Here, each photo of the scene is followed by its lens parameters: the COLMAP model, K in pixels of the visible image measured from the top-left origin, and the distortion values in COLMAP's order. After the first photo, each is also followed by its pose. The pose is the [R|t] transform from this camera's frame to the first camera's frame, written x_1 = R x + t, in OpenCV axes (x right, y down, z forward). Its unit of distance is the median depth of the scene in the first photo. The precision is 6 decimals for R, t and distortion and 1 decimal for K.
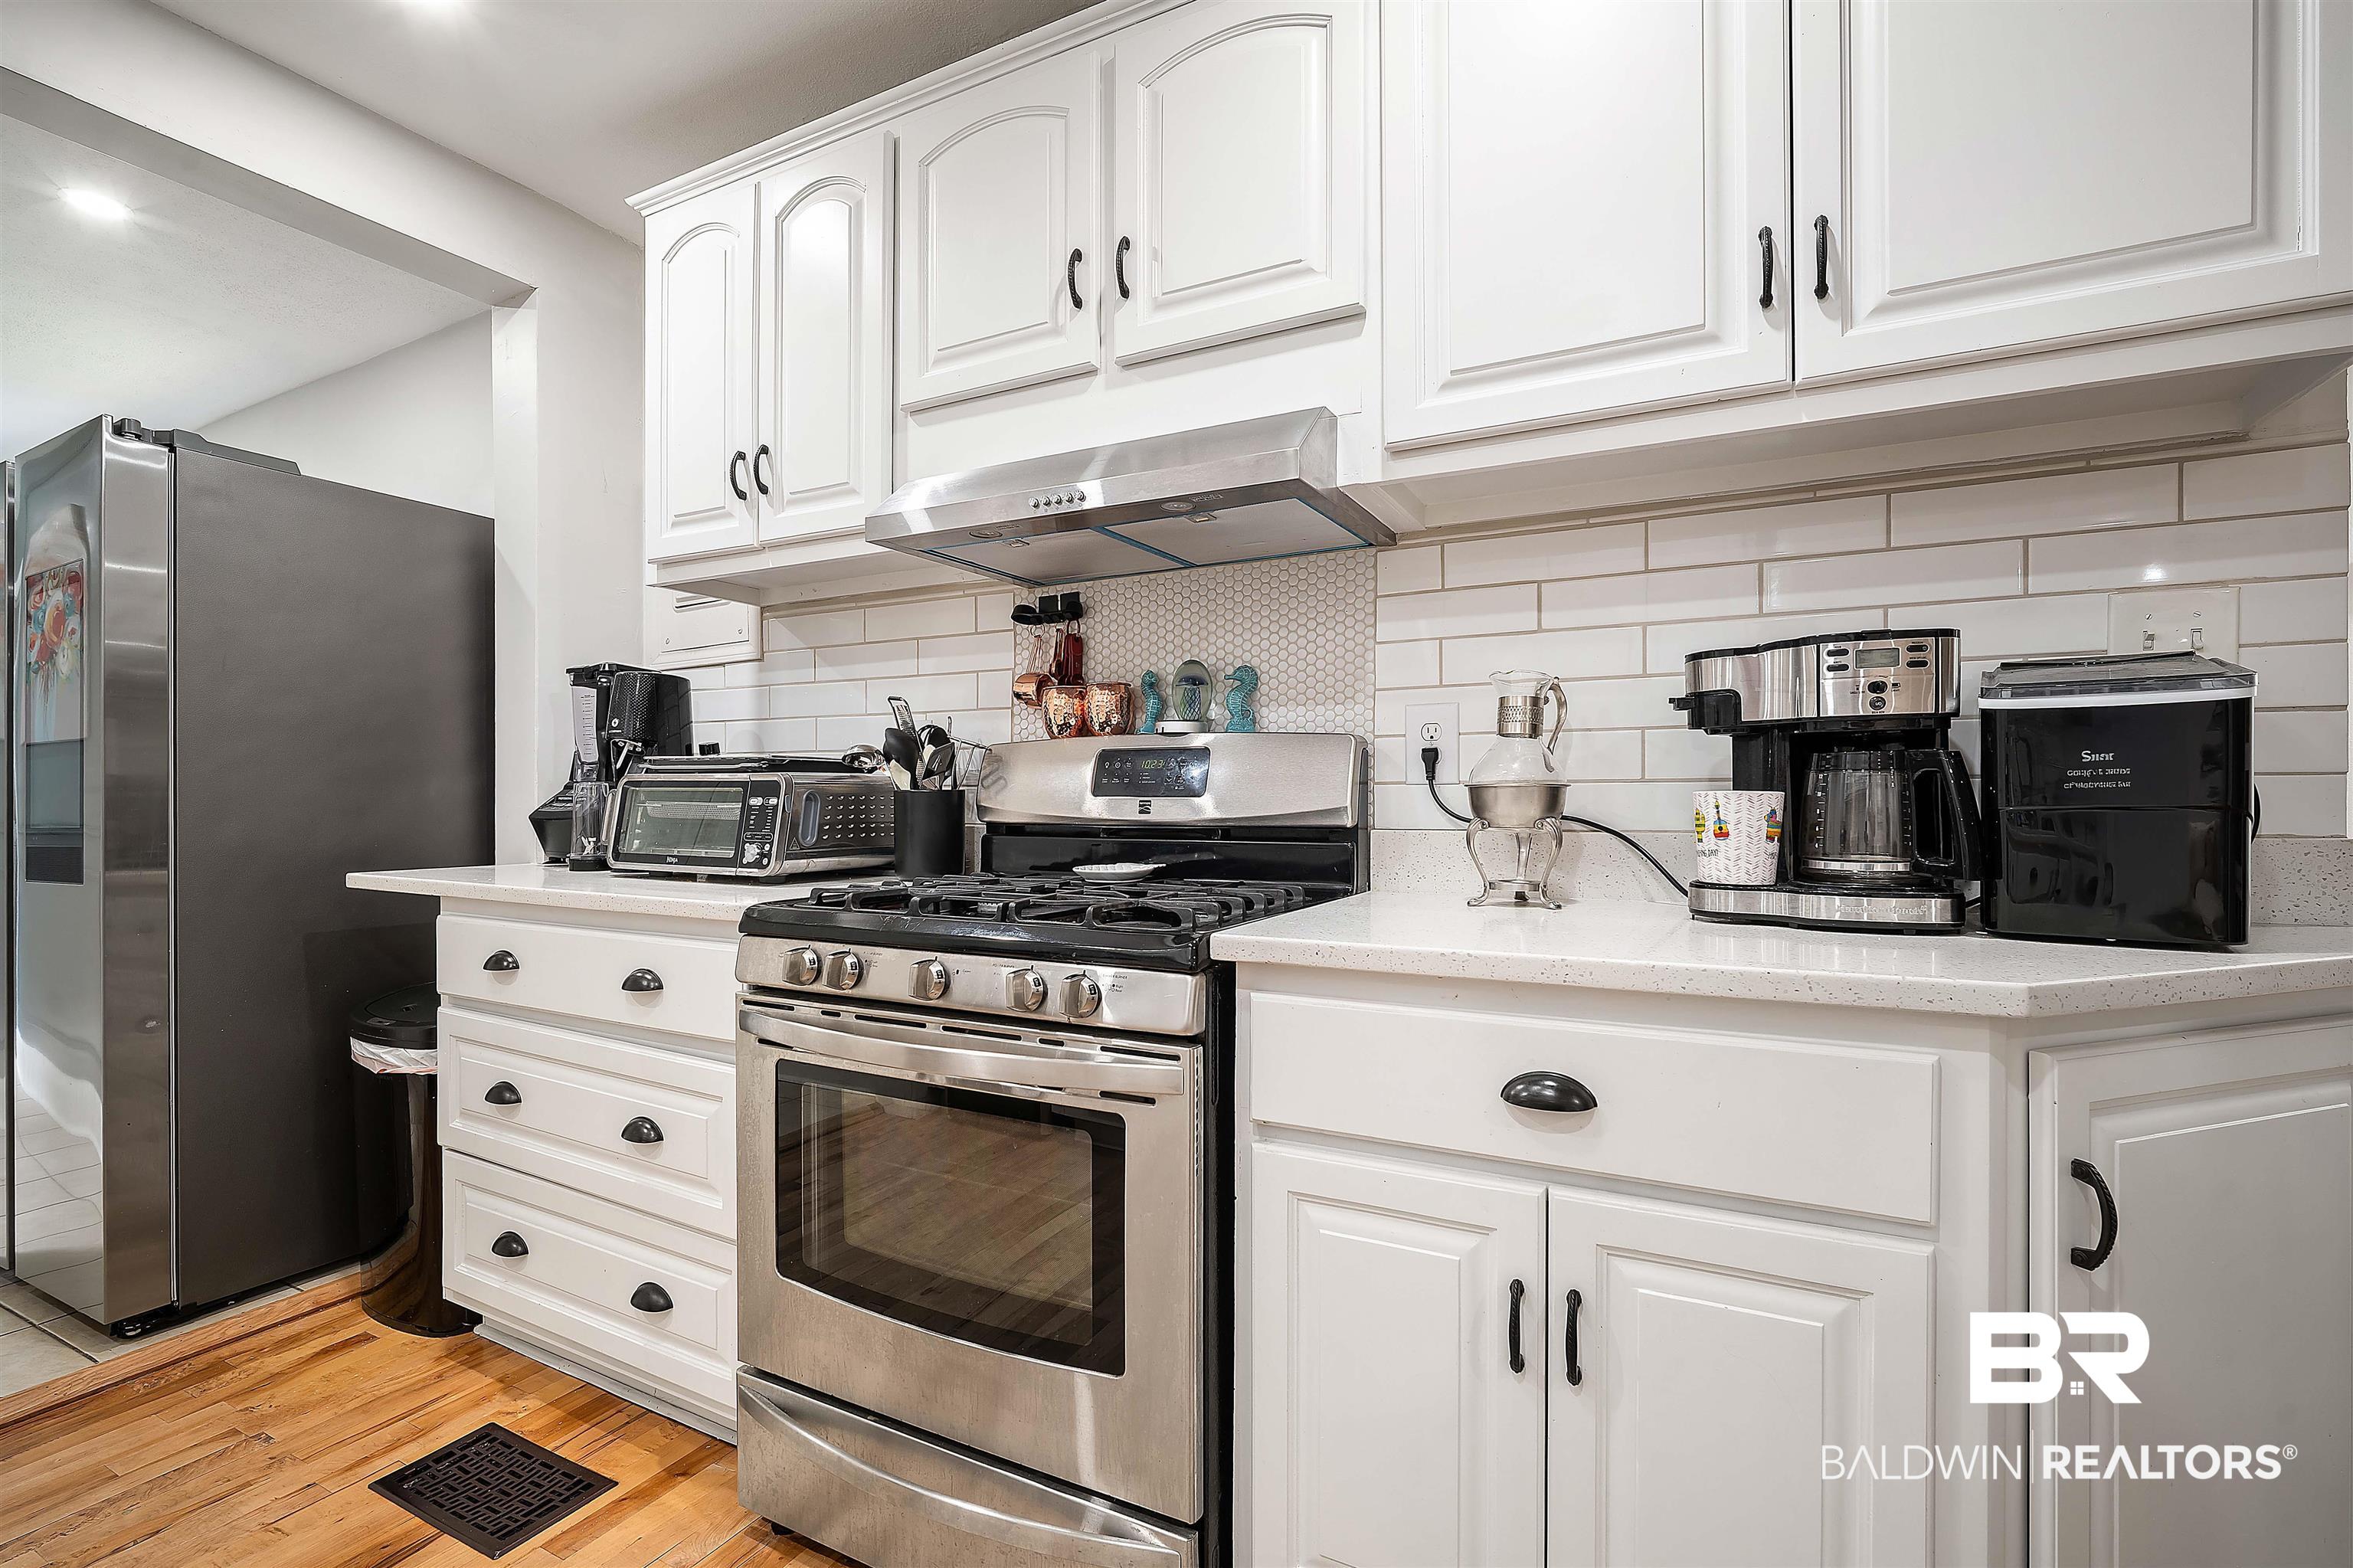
lens RADIAL K [[1054.9, 0, 1181.1], [0, 1054.9, 776.5], [0, 0, 1]] dist [-0.001312, -0.000192]
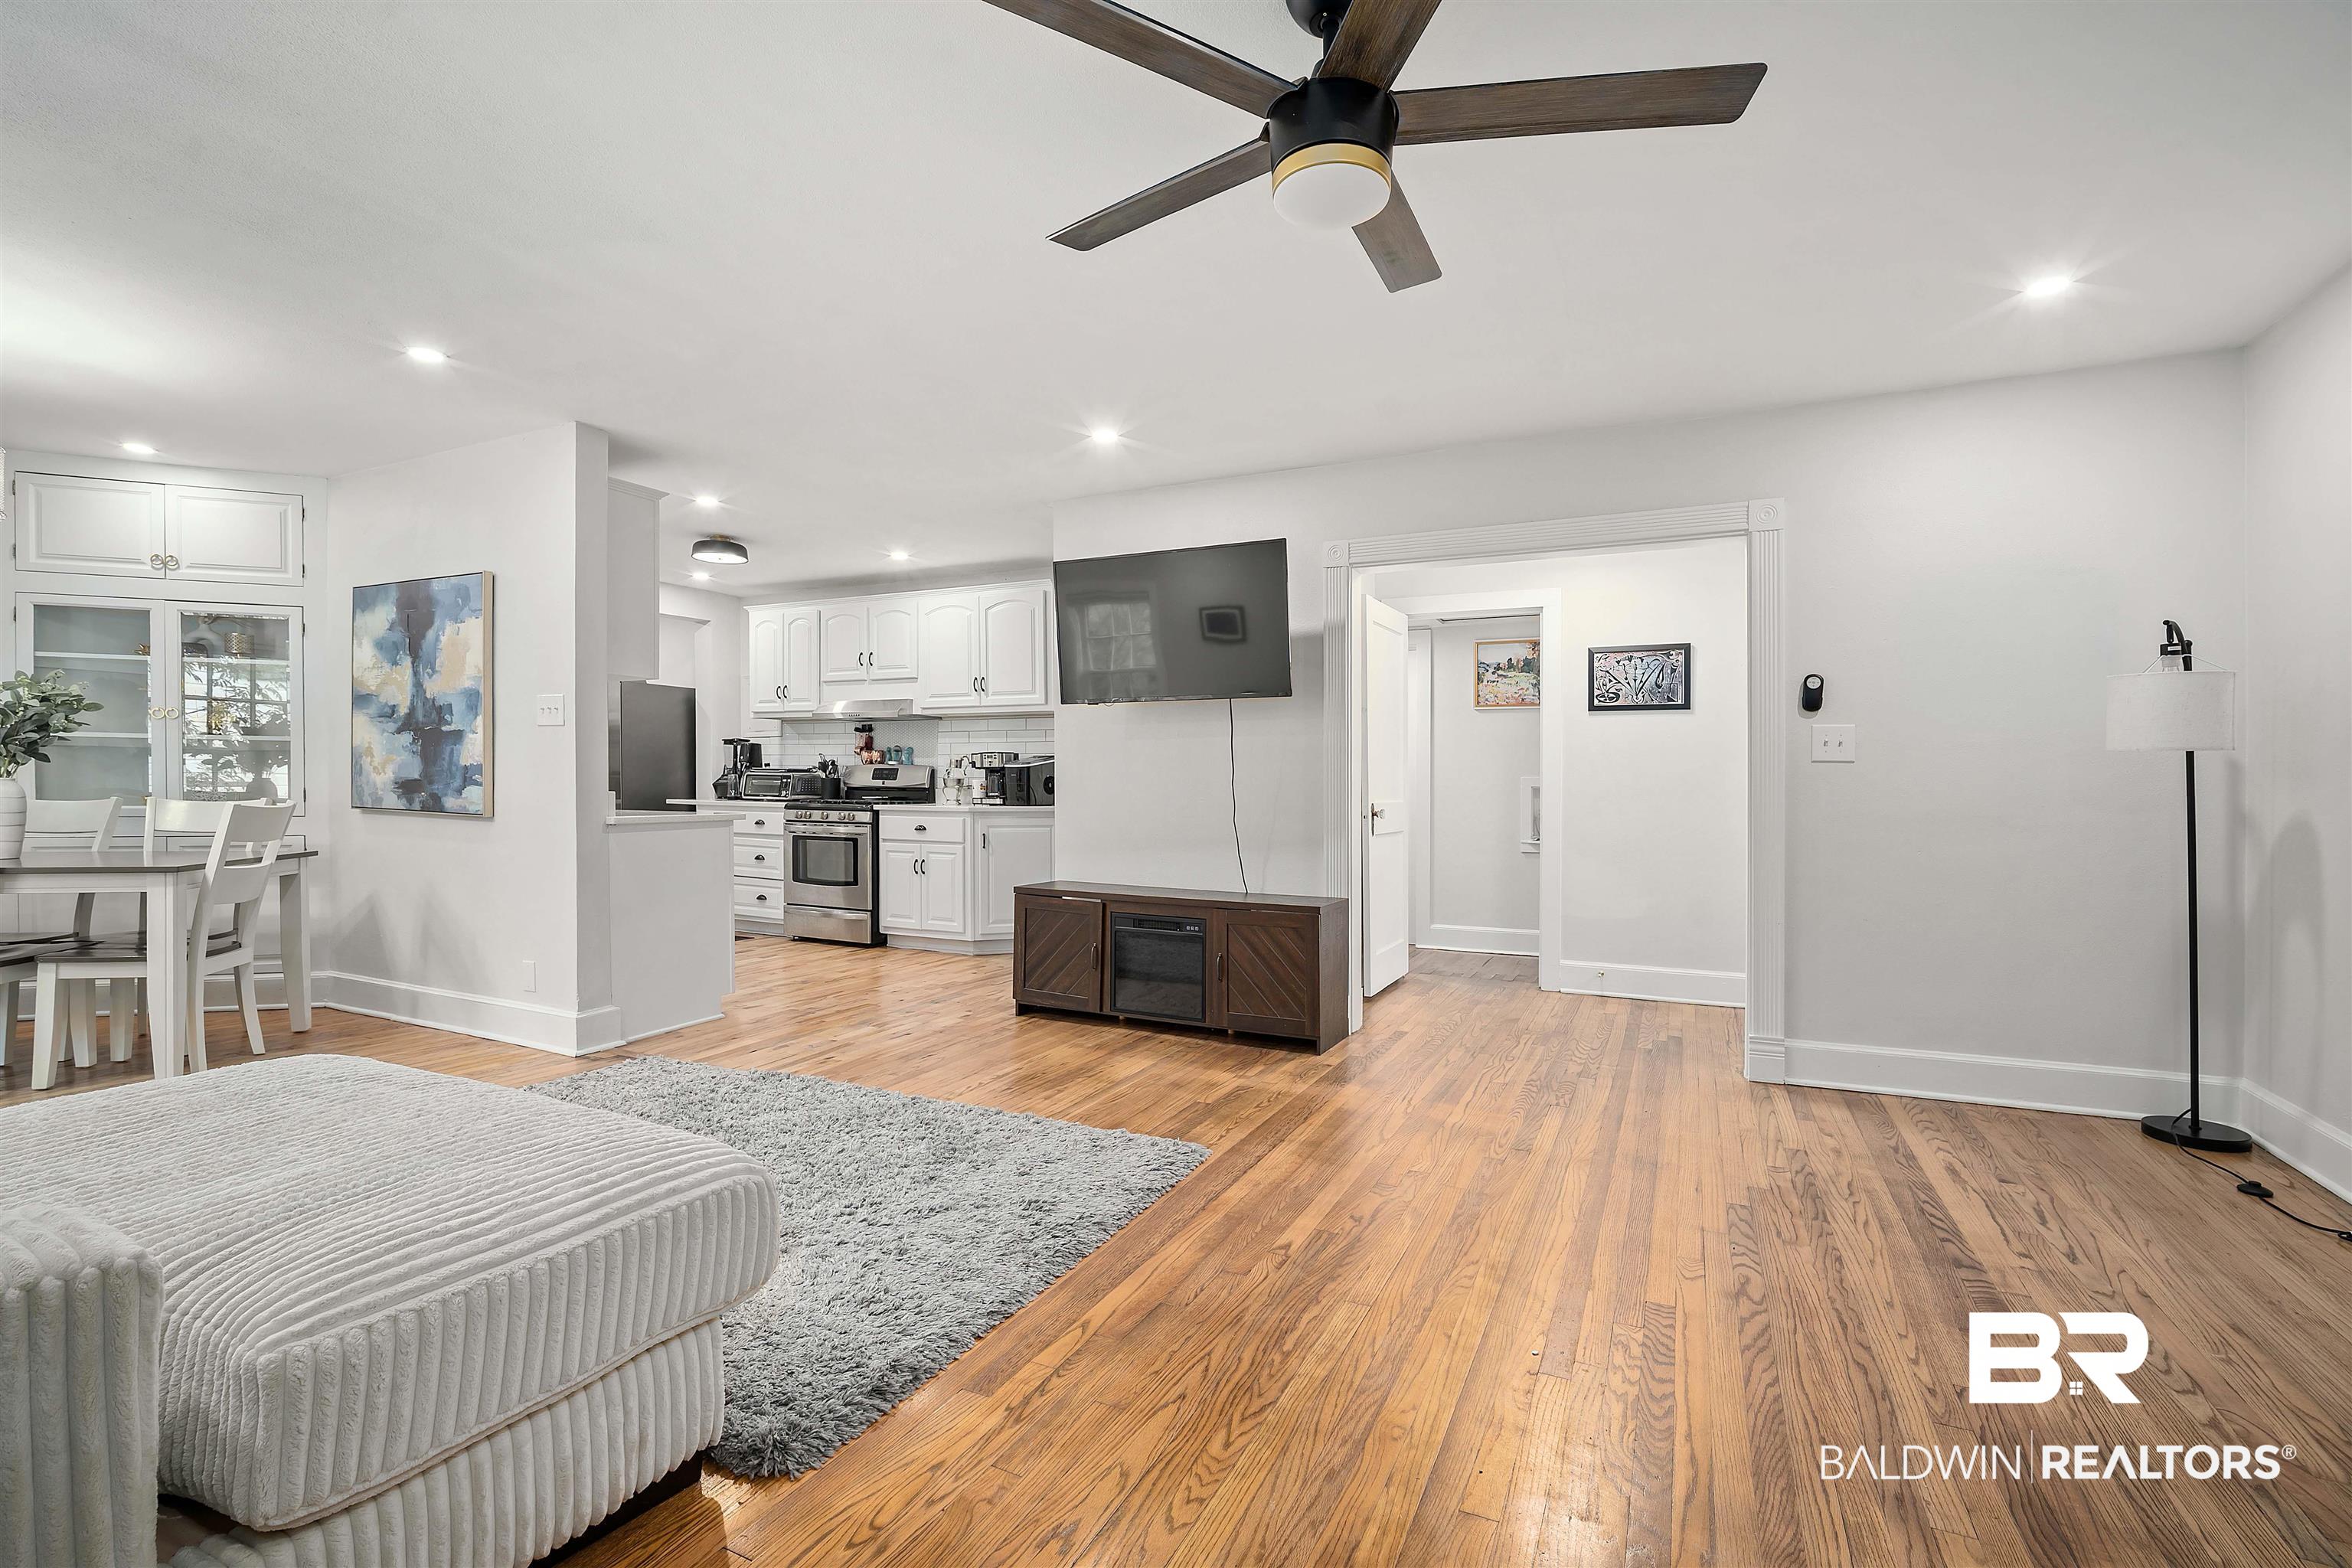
lens RADIAL K [[1054.4, 0, 1184.9], [0, 1054.4, 799.9], [0, 0, 1]] dist [-0.001312, -0.000192]
pose [[0.999510, 0.007834, 0.030314, 0.941195], [-0.008904, 0.999337, 0.035303, -0.054124], [-0.030018, -0.035556, 0.998917, -2.888217]]
